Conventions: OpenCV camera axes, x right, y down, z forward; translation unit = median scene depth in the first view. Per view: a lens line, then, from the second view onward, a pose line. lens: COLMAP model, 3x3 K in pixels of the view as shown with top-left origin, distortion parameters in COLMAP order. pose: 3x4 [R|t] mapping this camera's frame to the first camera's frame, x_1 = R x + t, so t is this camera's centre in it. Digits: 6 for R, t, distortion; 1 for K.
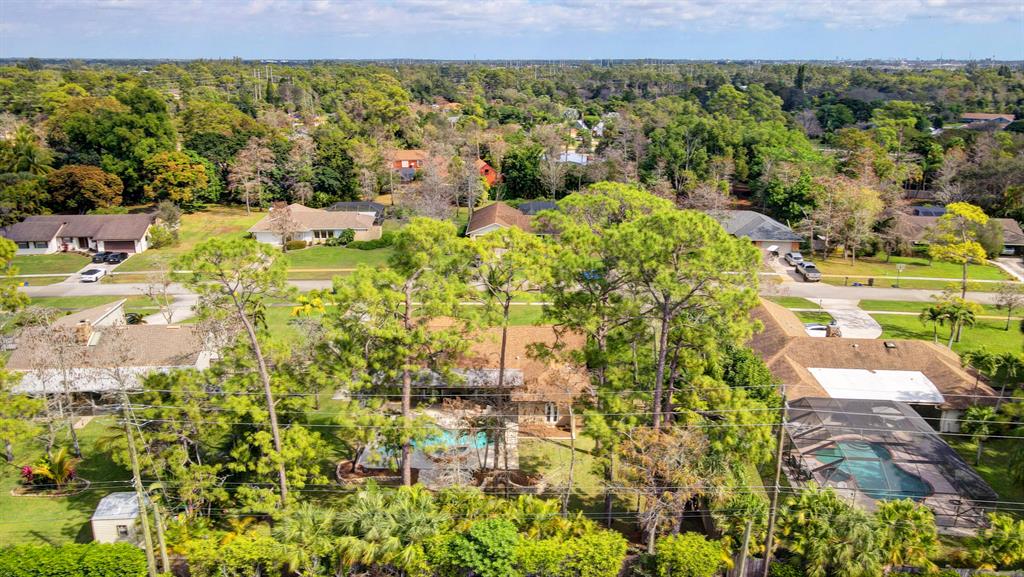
lens RADIAL K [[757.1, 0, 506.7], [0, 757.1, 289.6], [0, 0, 1]] dist [-0.006958, 0.035509]
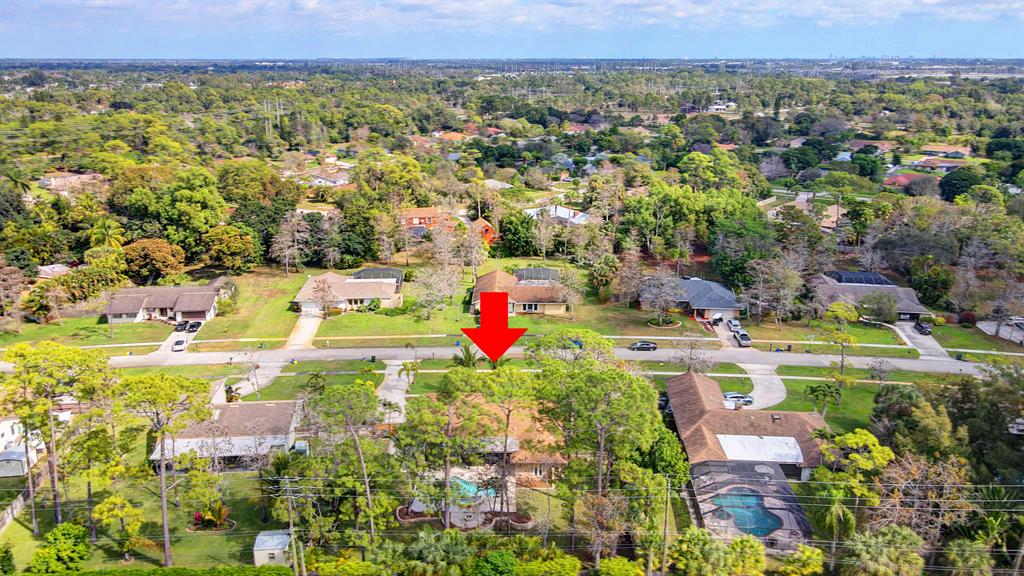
lens RADIAL K [[757.1, 0, 506.7], [0, 757.1, 289.1], [0, 0, 1]] dist [-0.006958, 0.035509]
pose [[0.999972, -0.004421, 0.005961, -0.007945], [0.004414, 0.999989, 0.001264, -0.174812], [-0.005966, -0.001237, 0.999981, -0.429035]]
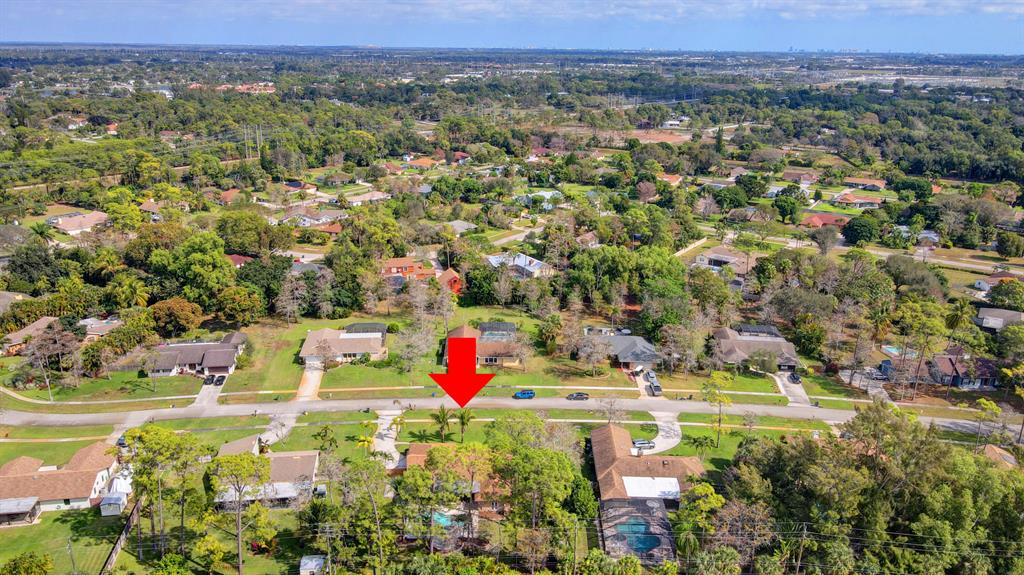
lens RADIAL K [[753.8, 0, 507.3], [0, 753.8, 285.8], [0, 0, 1]] dist [-0.005212, 0.042655]
pose [[0.998673, -0.005567, 0.051208, -0.006412], [0.004971, 0.999919, 0.011755, -0.424408], [-0.051269, -0.011485, 0.998619, -0.964950]]
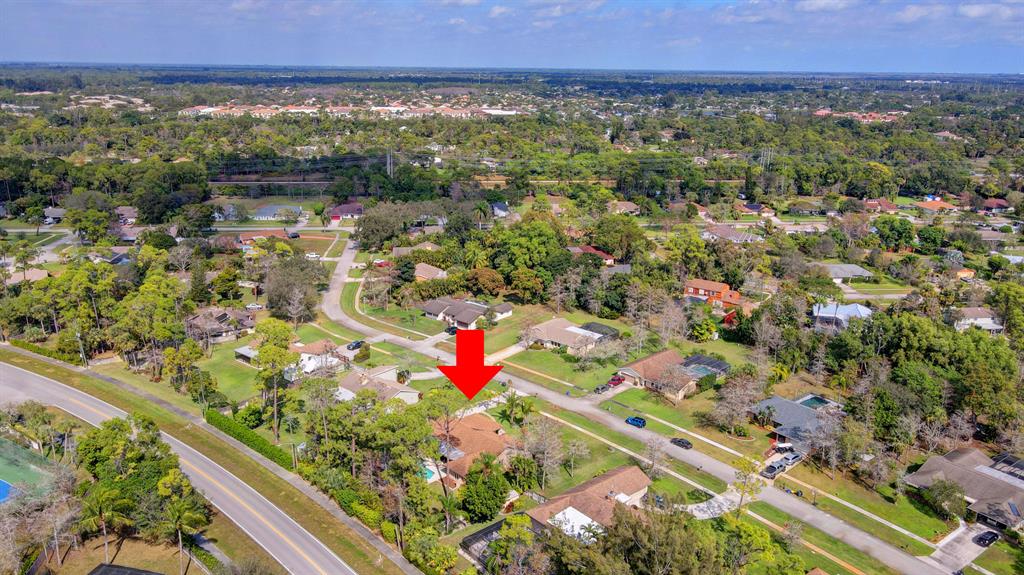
lens RADIAL K [[757.1, 0, 506.7], [0, 757.1, 288.6], [0, 0, 1]] dist [-0.006958, 0.035509]
pose [[0.705953, 0.208784, -0.676786, 1.451986], [-0.219063, 0.973074, 0.071683, -0.532741], [0.673529, 0.097654, 0.732681, -0.565050]]
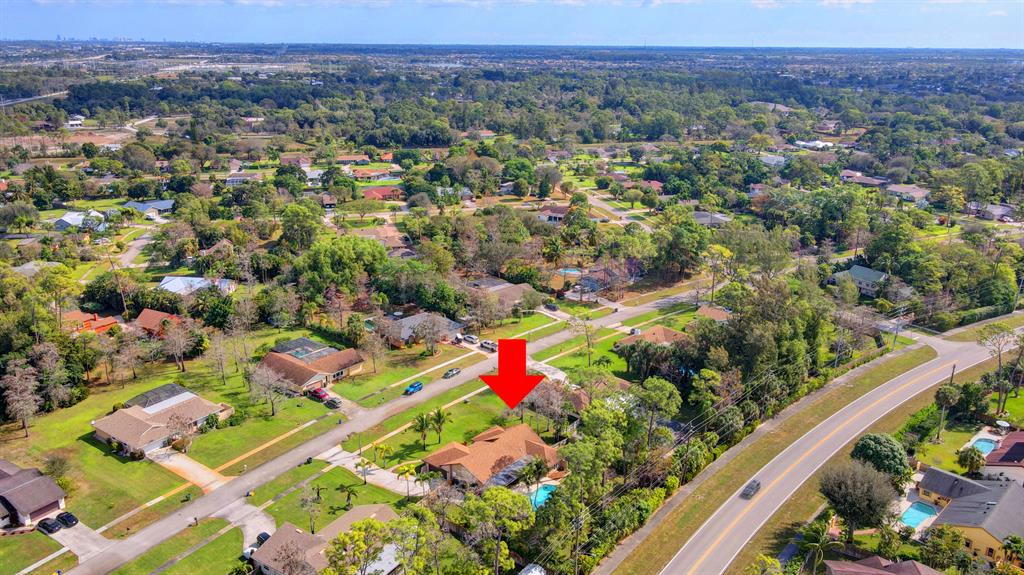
lens RADIAL K [[753.8, 0, 507.3], [0, 753.8, 285.8], [0, 0, 1]] dist [-0.005212, 0.042655]
pose [[0.616321, -0.239612, 0.750157, -1.453535], [0.224349, 0.966536, 0.124403, -0.608344], [-0.754862, 0.091625, 0.649453, -0.366977]]
